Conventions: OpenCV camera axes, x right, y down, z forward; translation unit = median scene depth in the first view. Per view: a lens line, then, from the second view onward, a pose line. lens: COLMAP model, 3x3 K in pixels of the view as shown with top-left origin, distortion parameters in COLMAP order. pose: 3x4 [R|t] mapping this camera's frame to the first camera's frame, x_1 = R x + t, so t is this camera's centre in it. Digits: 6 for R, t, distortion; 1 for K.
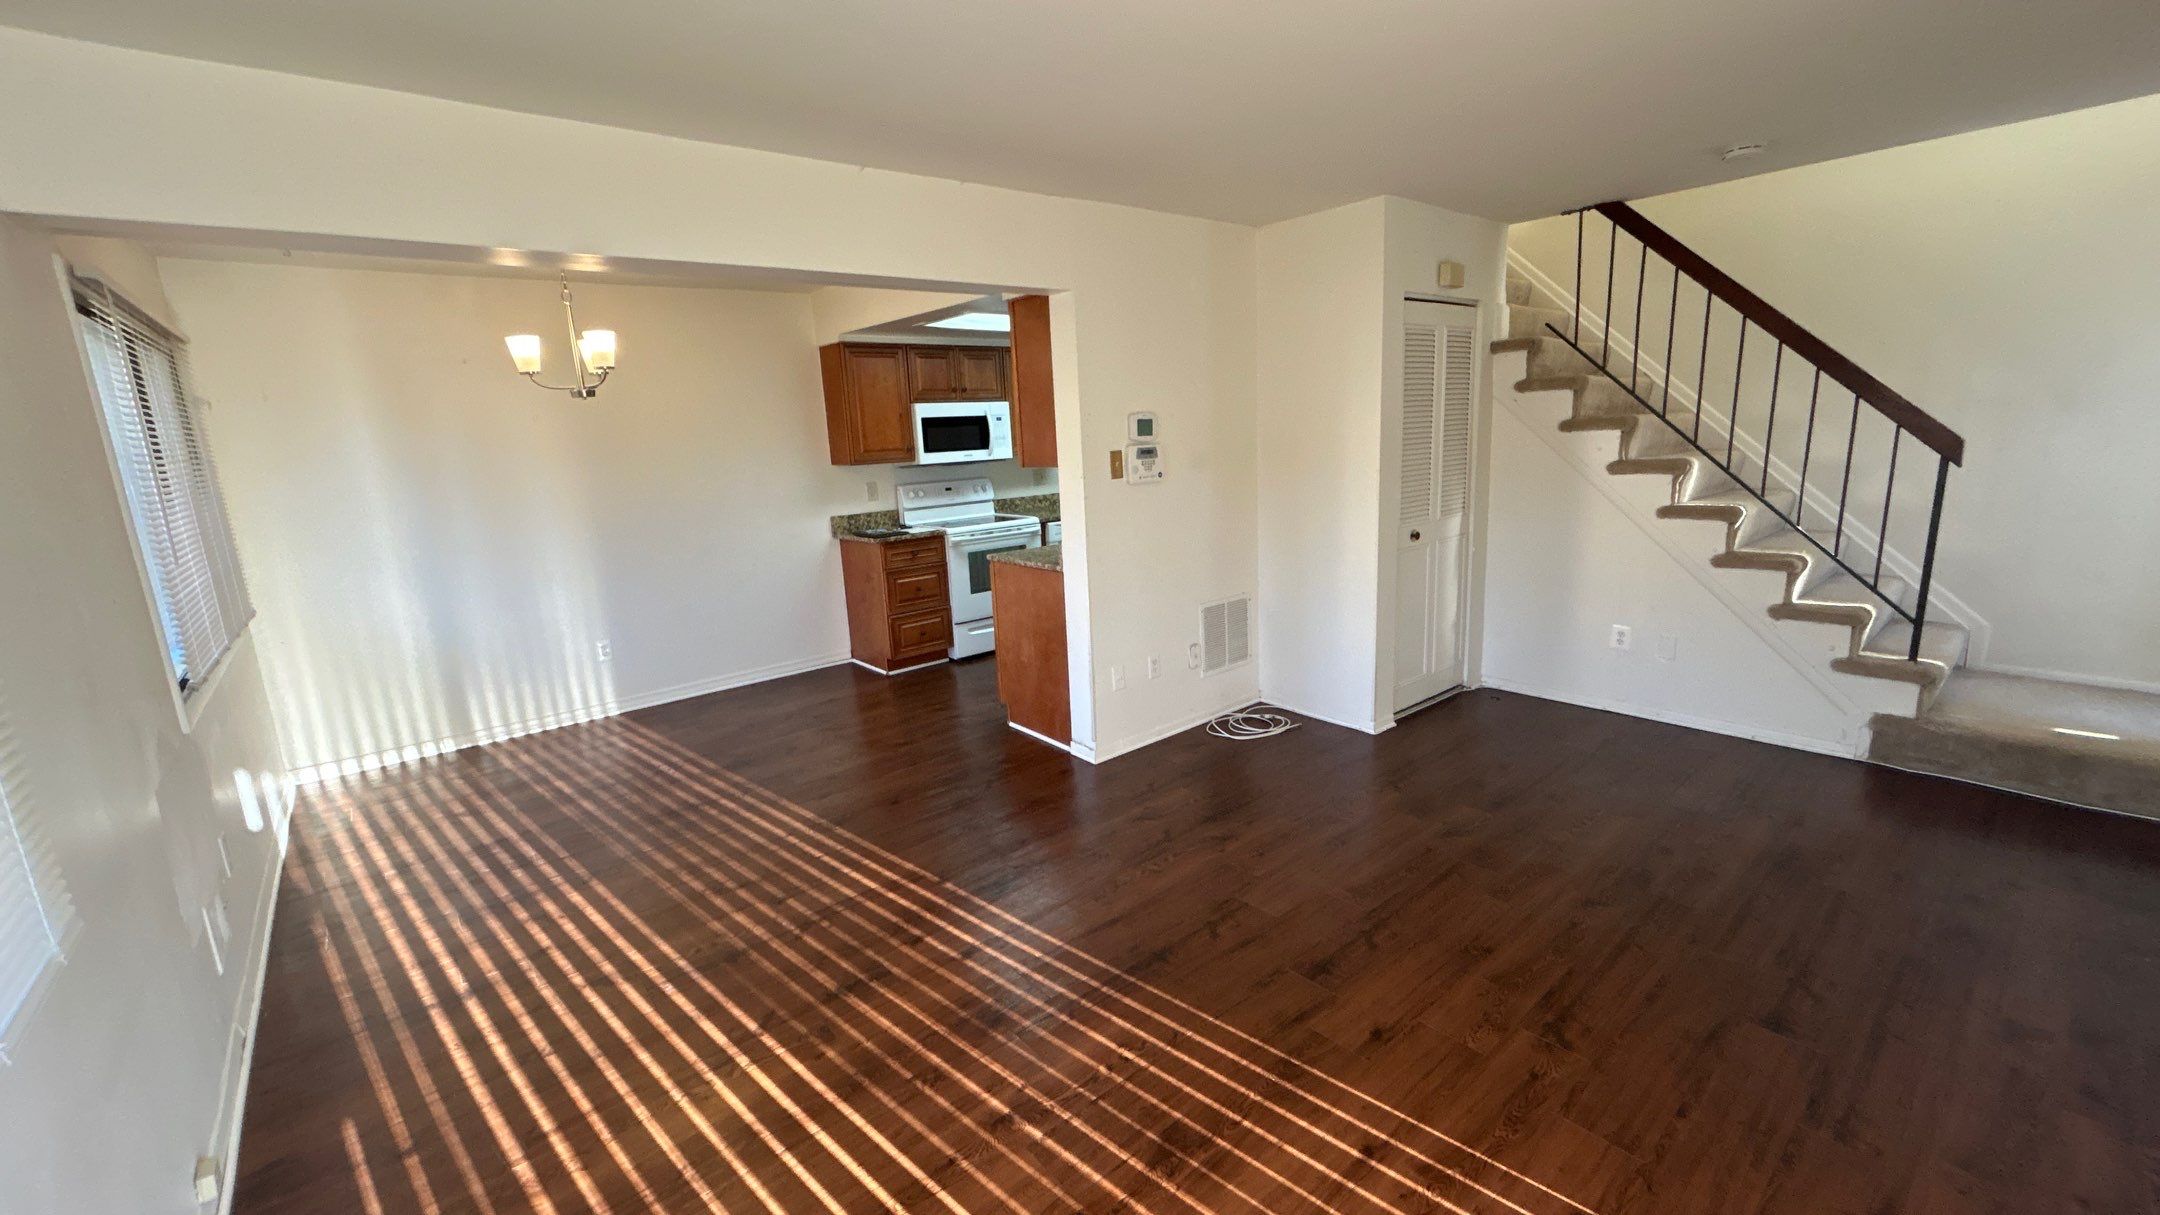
lens RADIAL K [[866.8, 0, 1084.7], [0, 866.8, 607.6], [0, 0, 1]] dist [-0.001427, 0.000276]
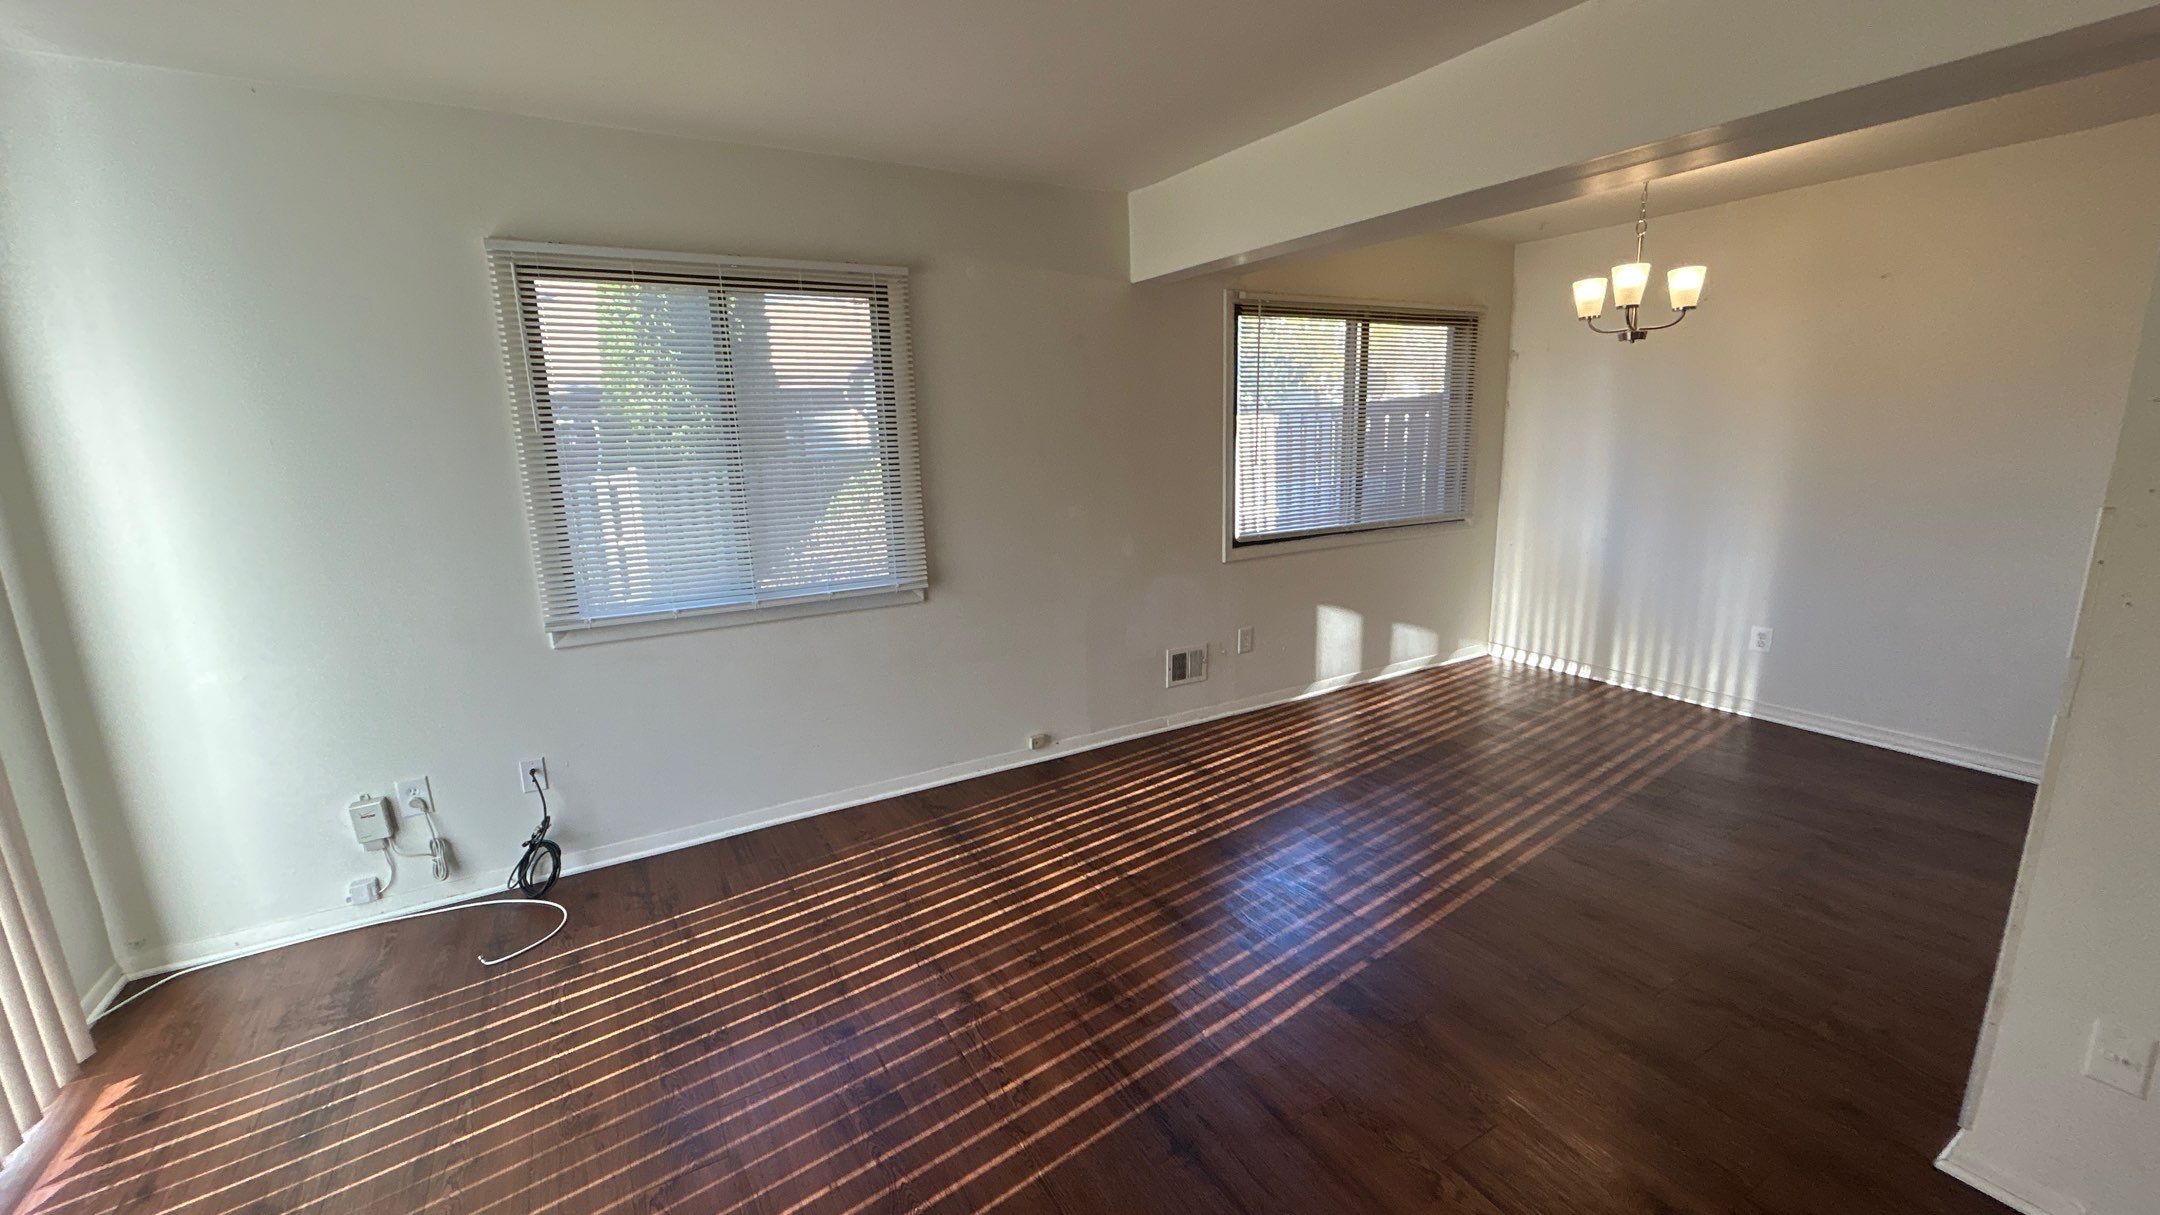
lens RADIAL K [[866.8, 0, 1090.2], [0, 866.8, 618.2], [0, 0, 1]] dist [-0.001427, 0.000276]
pose [[-0.164941, 0.267886, -0.949227, 0.493952], [-0.171761, 0.939901, 0.295100, -0.154755], [0.971233, 0.211714, -0.109016, 0.678447]]
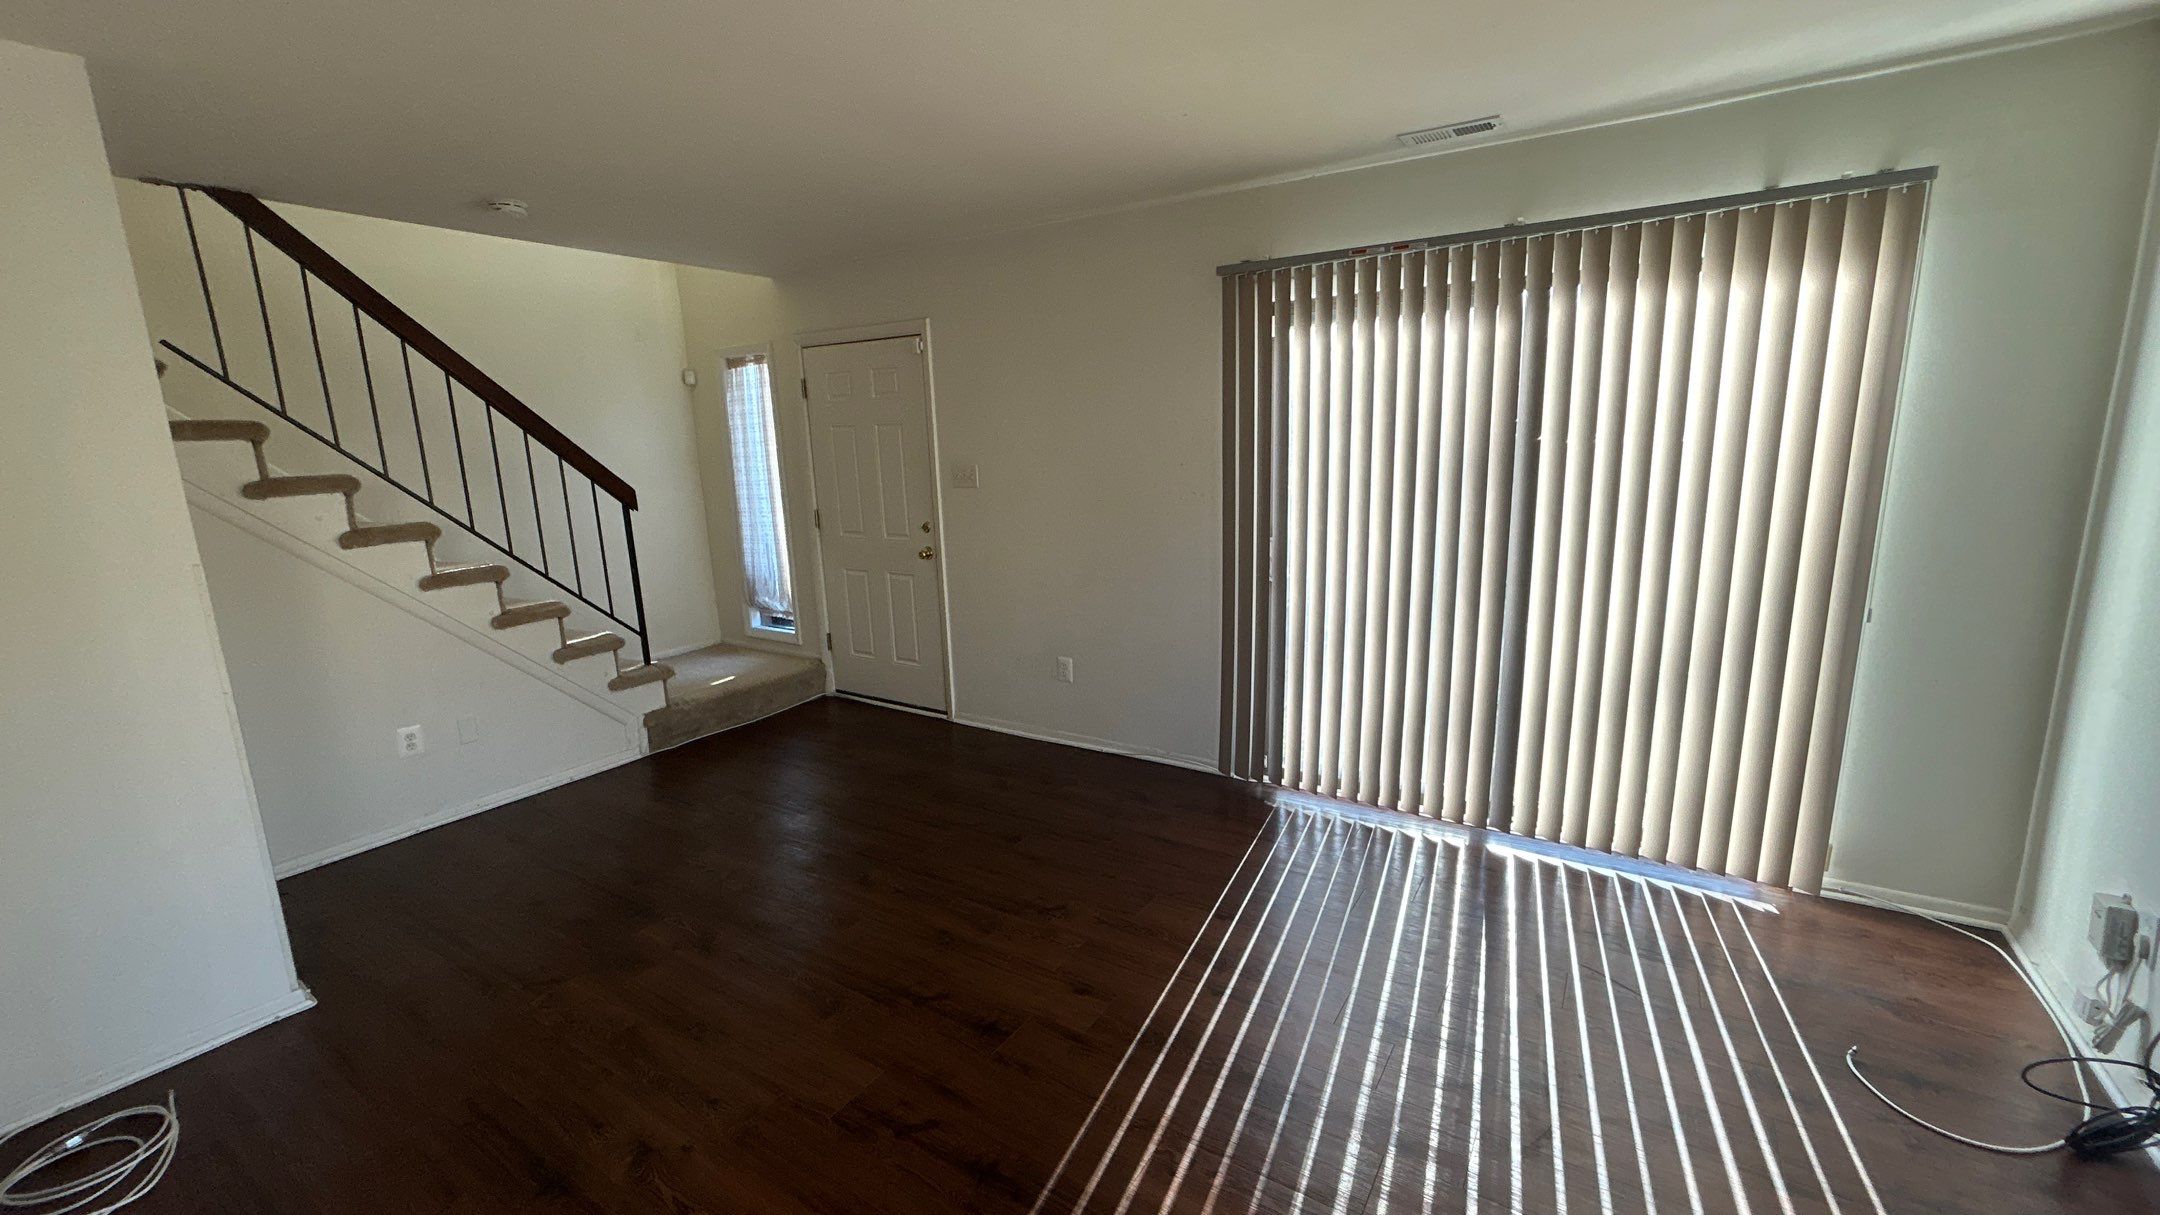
lens RADIAL K [[866.8, 0, 1074.4], [0, 866.8, 606.8], [0, 0, 1]] dist [-0.001427, 0.000276]
pose [[-0.280689, -0.134656, 0.950306, -0.414571], [0.239431, 0.948984, 0.205189, -0.132707], [-0.929455, 0.285127, -0.234128, 0.716428]]
